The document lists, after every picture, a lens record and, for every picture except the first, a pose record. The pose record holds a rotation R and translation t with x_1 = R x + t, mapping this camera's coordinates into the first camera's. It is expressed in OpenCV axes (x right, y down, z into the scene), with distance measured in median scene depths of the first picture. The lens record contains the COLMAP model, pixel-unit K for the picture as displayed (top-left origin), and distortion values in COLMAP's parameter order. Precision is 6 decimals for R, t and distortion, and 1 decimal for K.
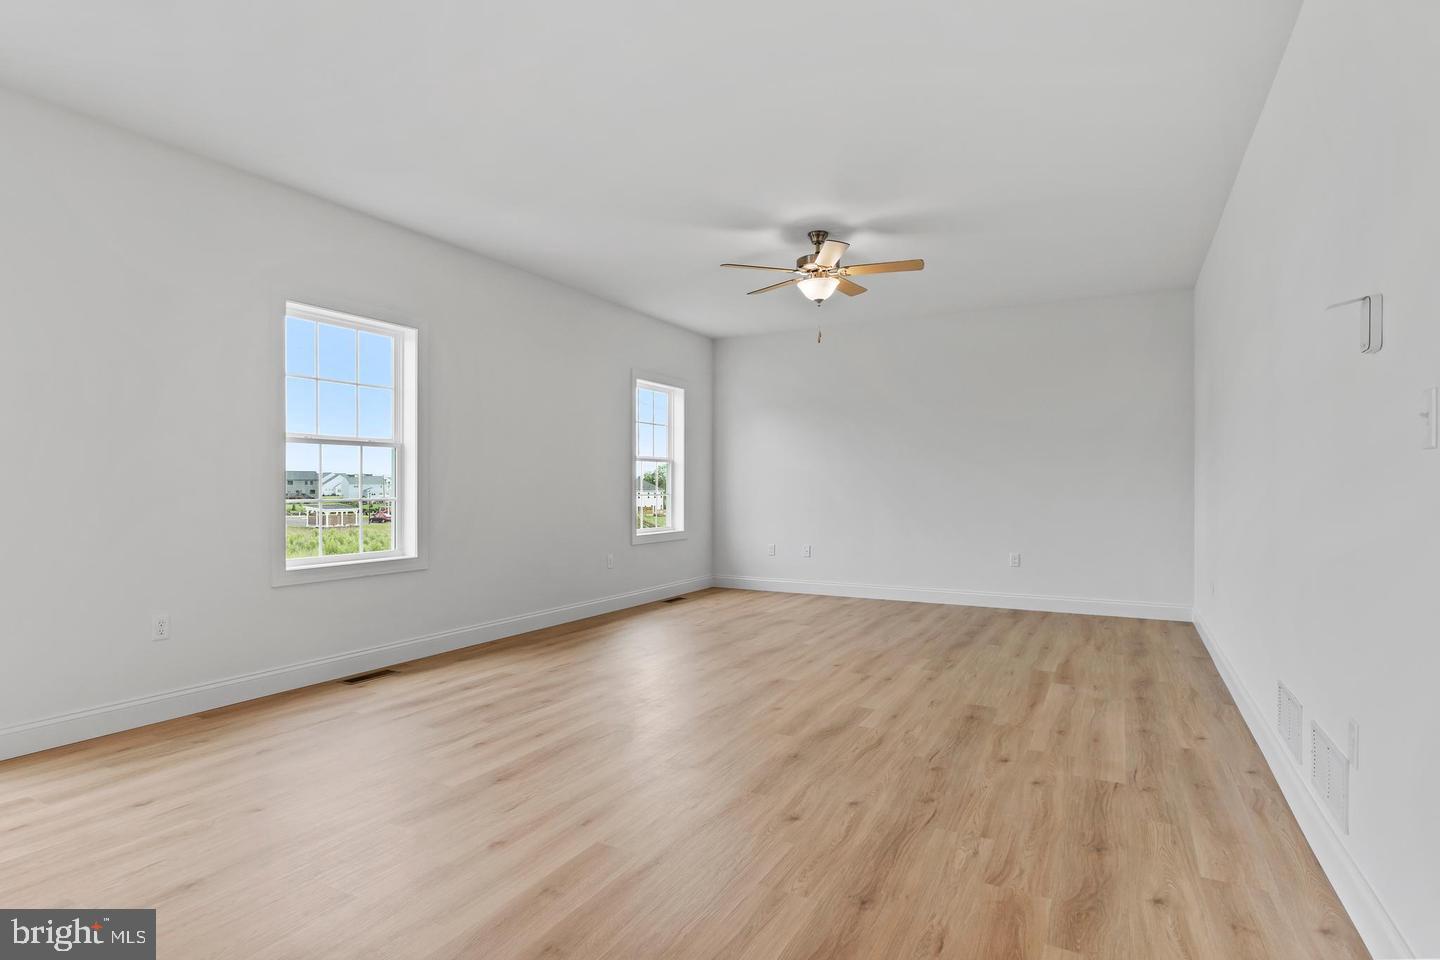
lens RADIAL K [[756.8, 0, 723.6], [0, 756.8, 487.3], [0, 0, 1]] dist [0.000679, 0.002430]
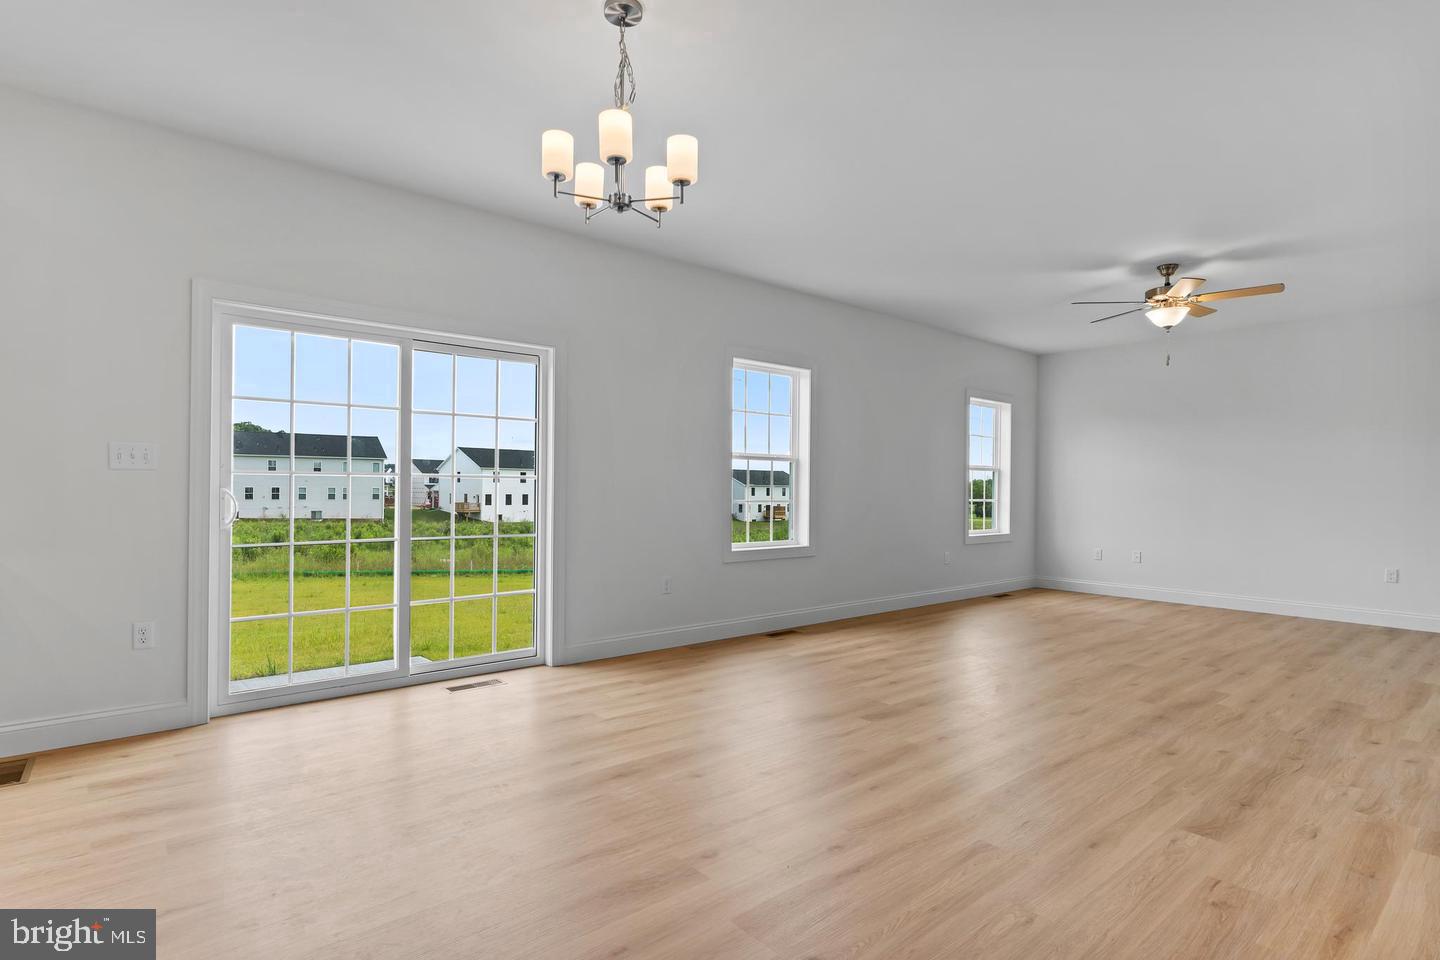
lens RADIAL K [[756.8, 0, 713.6], [0, 756.8, 485.6], [0, 0, 1]] dist [0.000679, 0.002430]
pose [[0.933878, 0.008191, -0.357498, -0.095456], [-0.010719, 0.999930, -0.005093, -0.002783], [0.357431, 0.008588, 0.933900, -0.264706]]
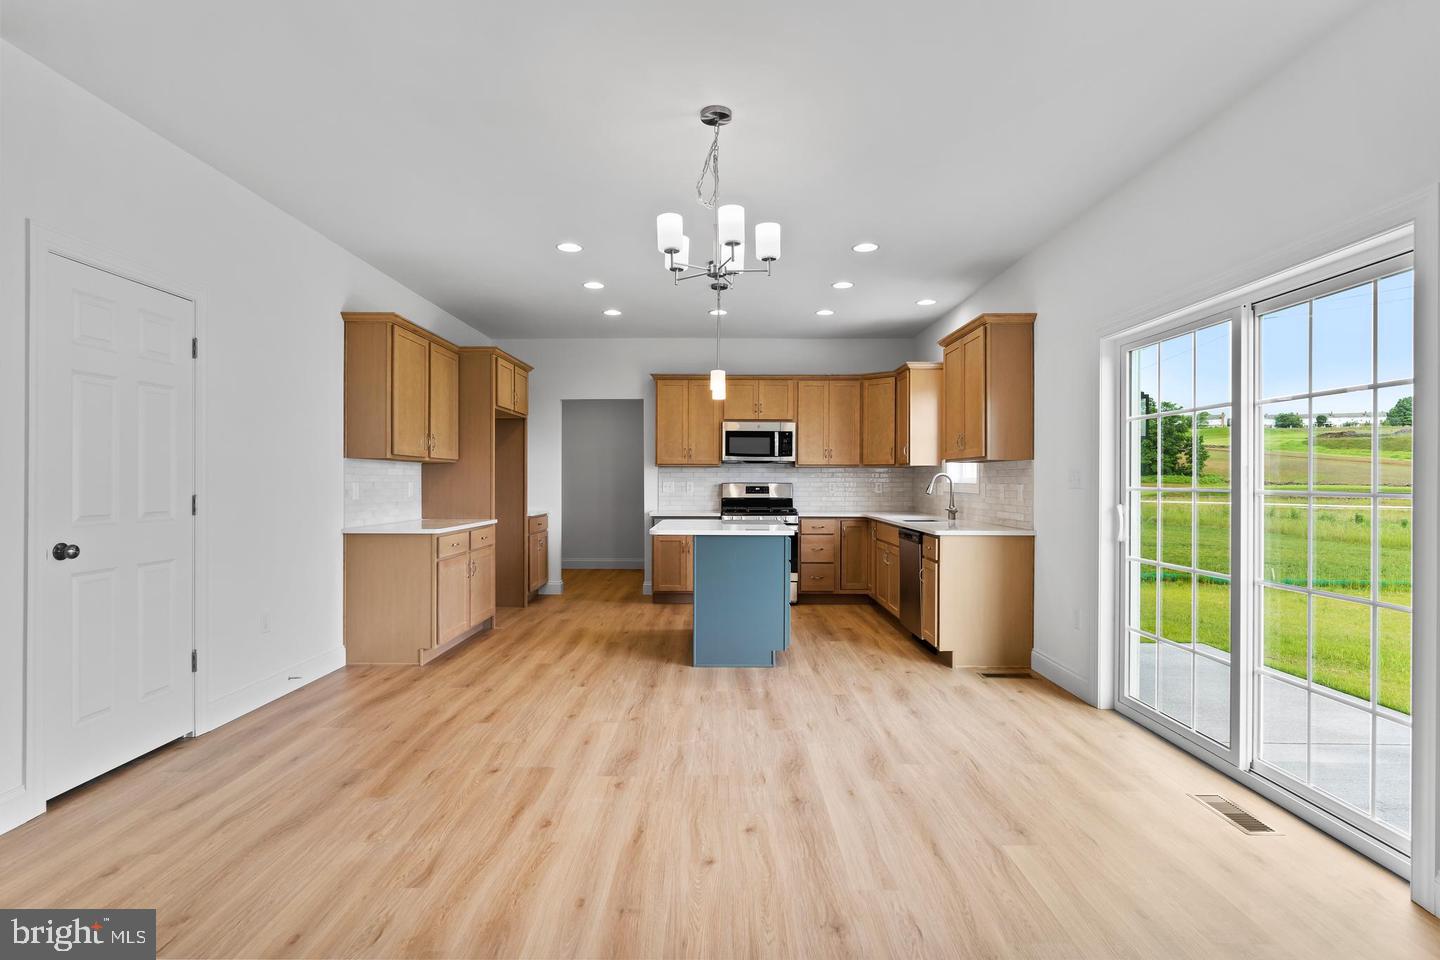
lens RADIAL K [[756.8, 0, 723.3], [0, 756.8, 480.7], [0, 0, 1]] dist [0.000679, 0.002430]
pose [[-0.886251, -0.002518, -0.463199, -0.052787], [-0.004482, 0.999985, 0.003138, -0.025185], [0.463185, 0.004857, -0.886249, 0.769955]]
